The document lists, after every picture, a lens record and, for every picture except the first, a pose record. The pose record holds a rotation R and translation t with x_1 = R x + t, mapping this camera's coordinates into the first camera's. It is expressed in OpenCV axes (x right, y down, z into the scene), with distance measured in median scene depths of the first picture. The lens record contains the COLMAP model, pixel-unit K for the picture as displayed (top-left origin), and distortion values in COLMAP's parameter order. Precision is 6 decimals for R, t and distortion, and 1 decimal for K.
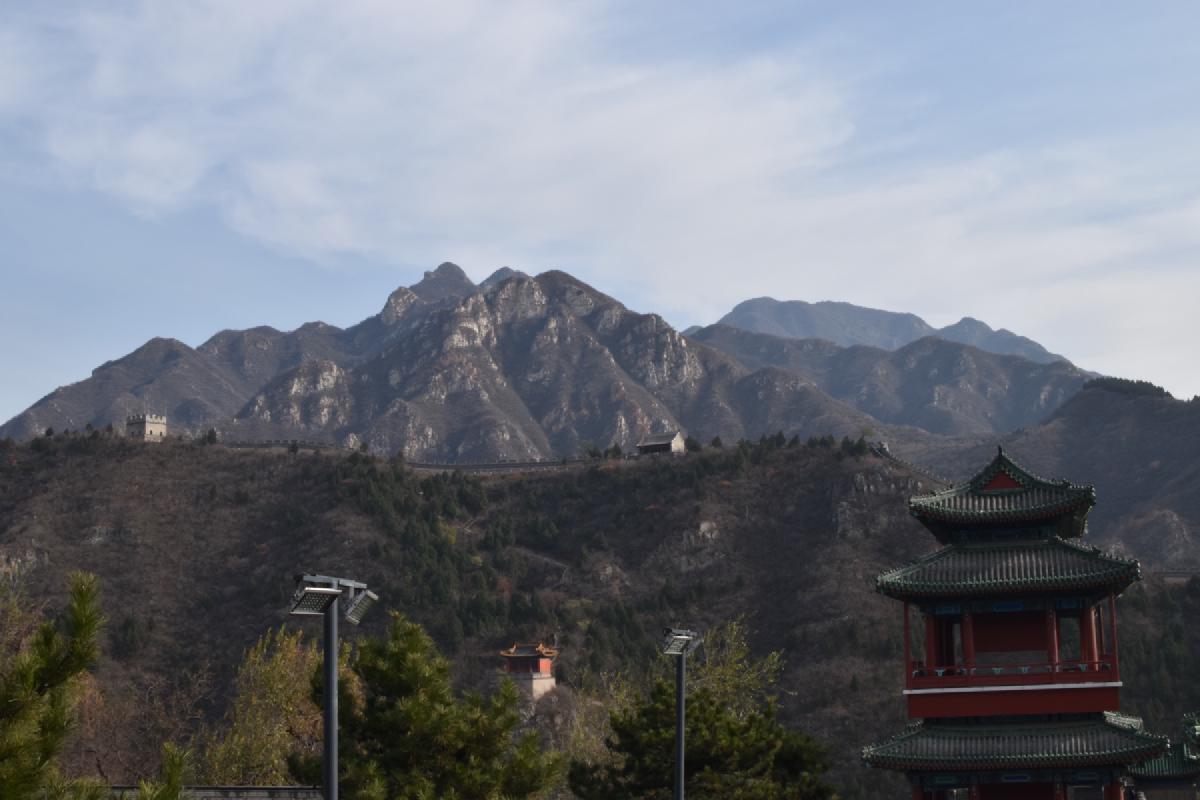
lens RADIAL K [[1850.2, 0, 600.0], [0, 1850.2, 400.0], [0, 0, 1]] dist [-0.179829, 0.162636]
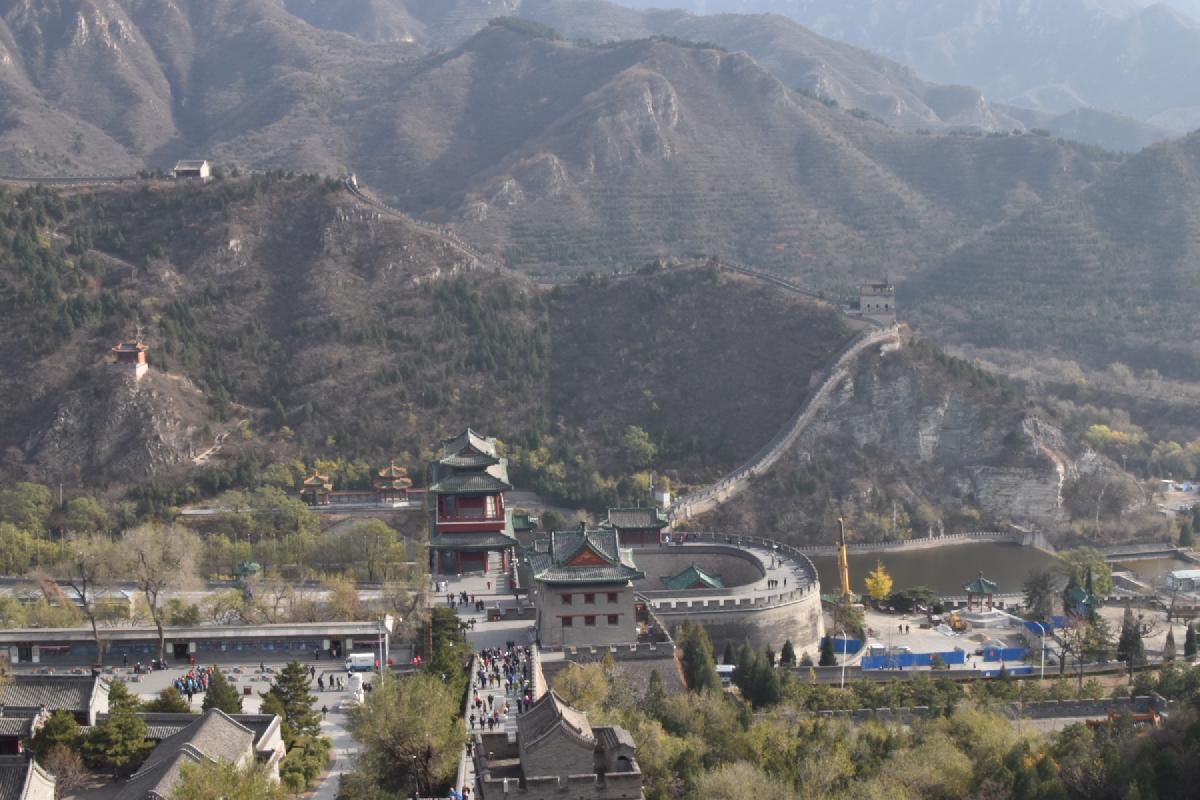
lens RADIAL K [[1850.2, 0, 600.0], [0, 1850.2, 400.0], [0, 0, 1]] dist [-0.179829, 0.162636]
pose [[0.947826, -0.024763, 0.317826, -0.131164], [-0.061364, 0.964161, 0.258124, -0.202841], [-0.312828, -0.264160, 0.912337, -0.440334]]
